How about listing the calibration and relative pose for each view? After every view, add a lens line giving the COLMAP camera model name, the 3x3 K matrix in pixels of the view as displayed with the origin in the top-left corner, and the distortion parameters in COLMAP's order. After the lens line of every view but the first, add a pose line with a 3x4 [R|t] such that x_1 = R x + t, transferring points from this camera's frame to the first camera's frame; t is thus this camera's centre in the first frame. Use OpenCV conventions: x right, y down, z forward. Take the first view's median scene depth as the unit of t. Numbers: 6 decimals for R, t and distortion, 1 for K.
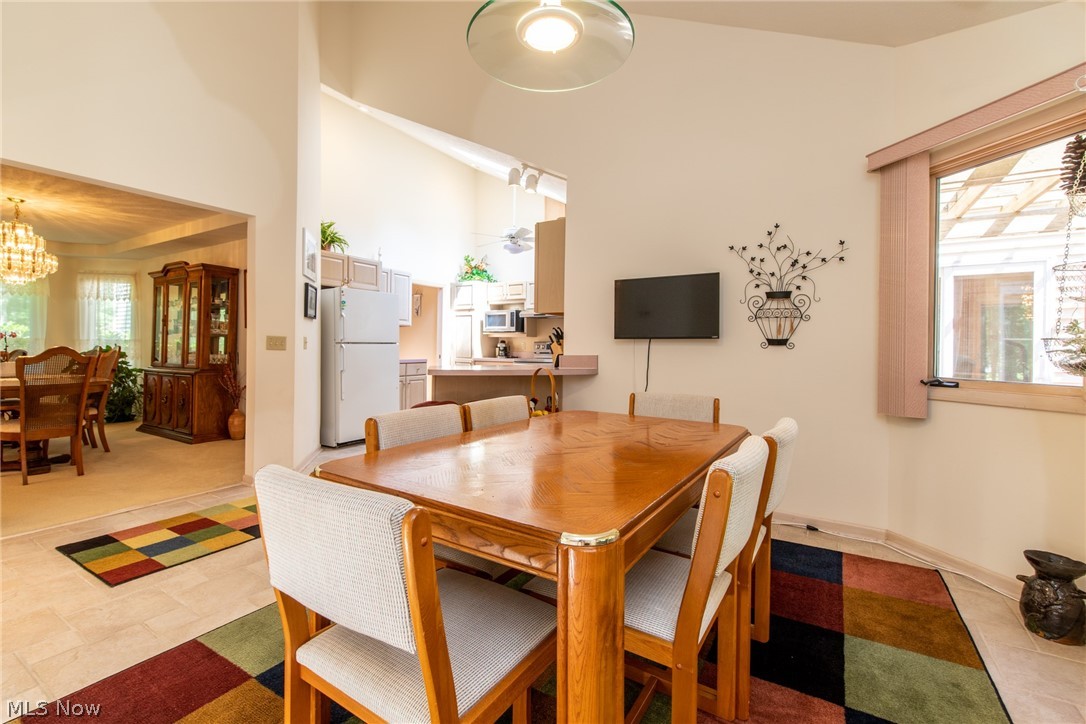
lens RADIAL K [[480.0, 0, 535.8], [0, 480.0, 347.5], [0, 0, 1]] dist [-0.004543, -0.001087]
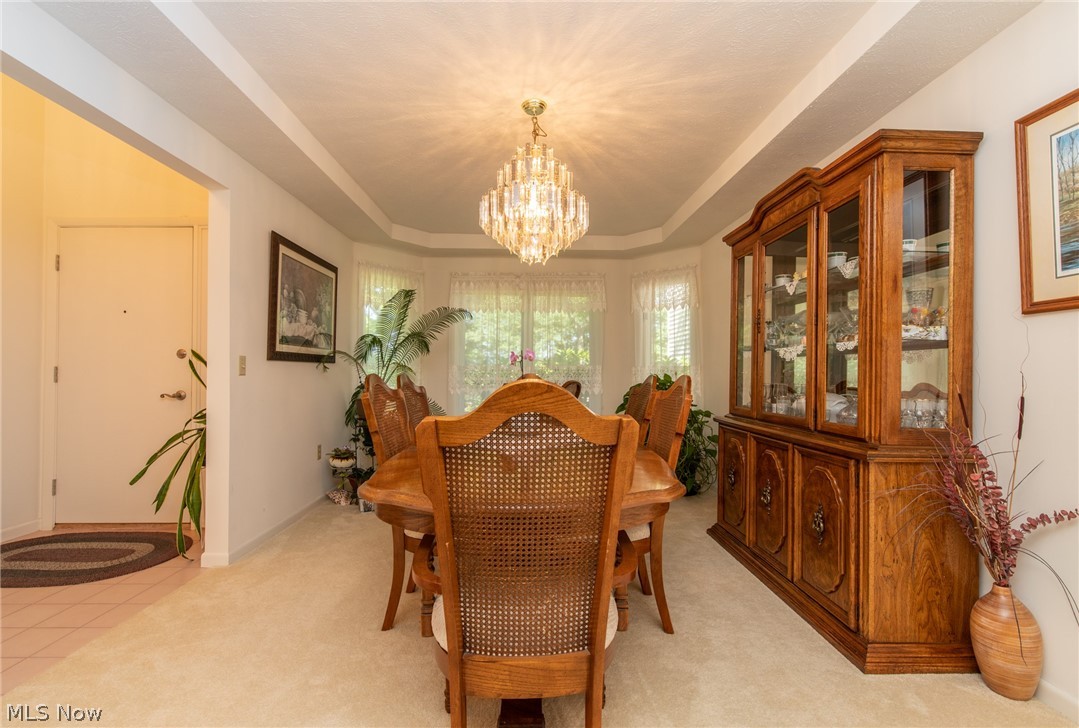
lens RADIAL K [[476.9, 0, 542.4], [0, 476.9, 366.9], [0, 0, 1]] dist [-0.004543, -0.001087]
pose [[0.559681, -0.014425, -0.828583, -0.457777], [0.000349, 0.999853, -0.017171, -0.002943], [0.828708, 0.009321, 0.559604, 0.507142]]
